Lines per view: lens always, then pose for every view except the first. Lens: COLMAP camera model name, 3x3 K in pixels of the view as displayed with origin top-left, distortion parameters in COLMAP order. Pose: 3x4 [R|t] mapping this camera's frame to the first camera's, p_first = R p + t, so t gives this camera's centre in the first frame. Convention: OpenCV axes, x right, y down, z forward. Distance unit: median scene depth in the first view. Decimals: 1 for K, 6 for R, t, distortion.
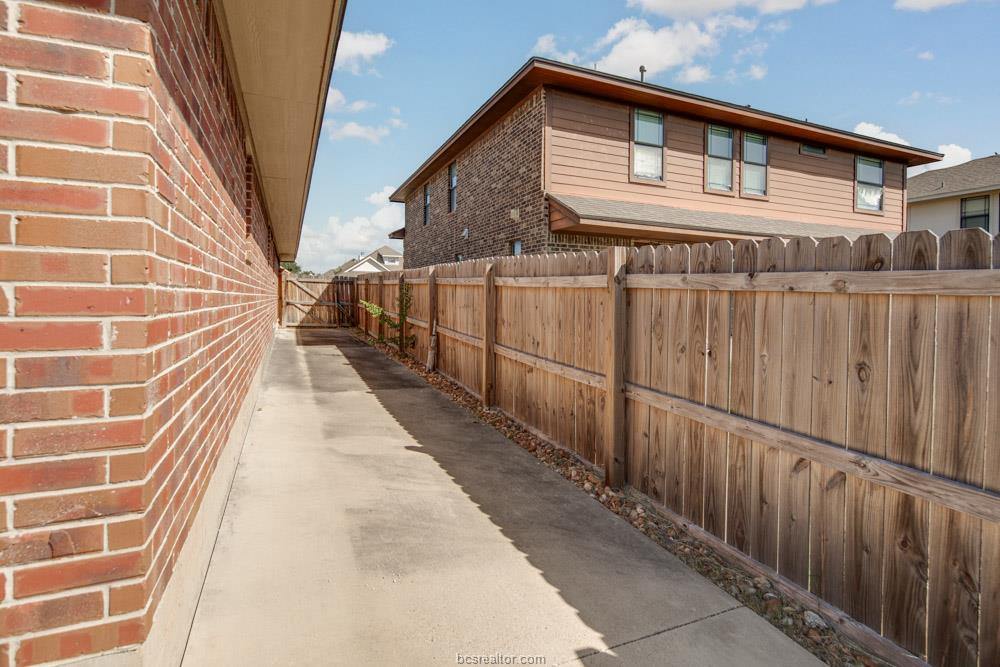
lens RADIAL K [[484.8, 0, 501.0], [0, 484.8, 305.7], [0, 0, 1]] dist [0.001596, -0.002148]
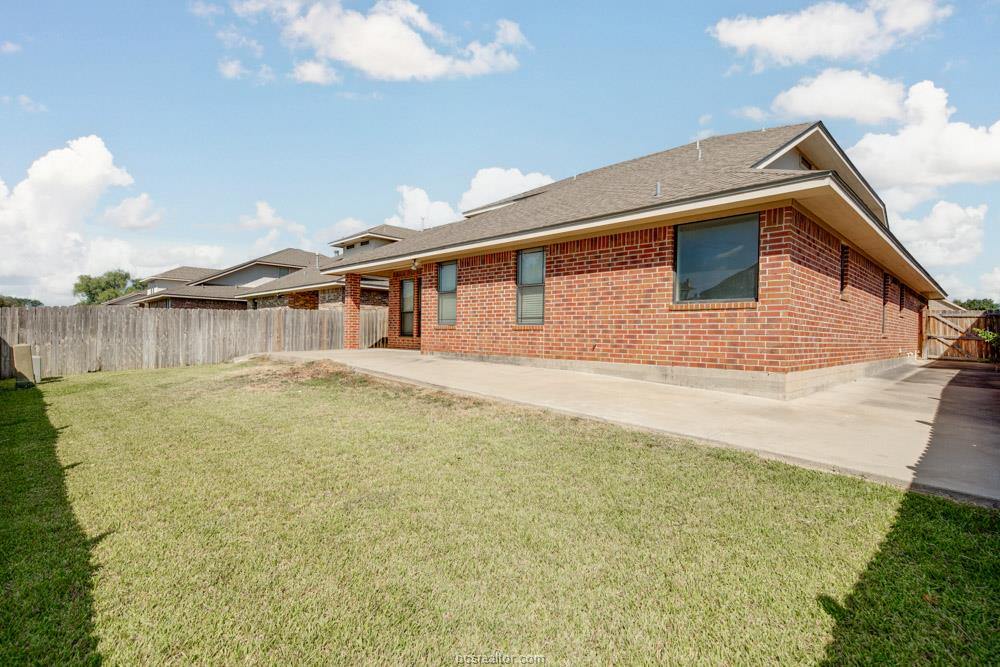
lens RADIAL K [[484.8, 0, 500.4], [0, 484.8, 334.6], [0, 0, 1]] dist [0.001596, -0.002148]
pose [[0.359503, -0.001823, -0.933142, 0.227121], [-0.030341, 0.999446, -0.013642, 0.033718], [0.932651, 0.033217, 0.359249, -0.281743]]
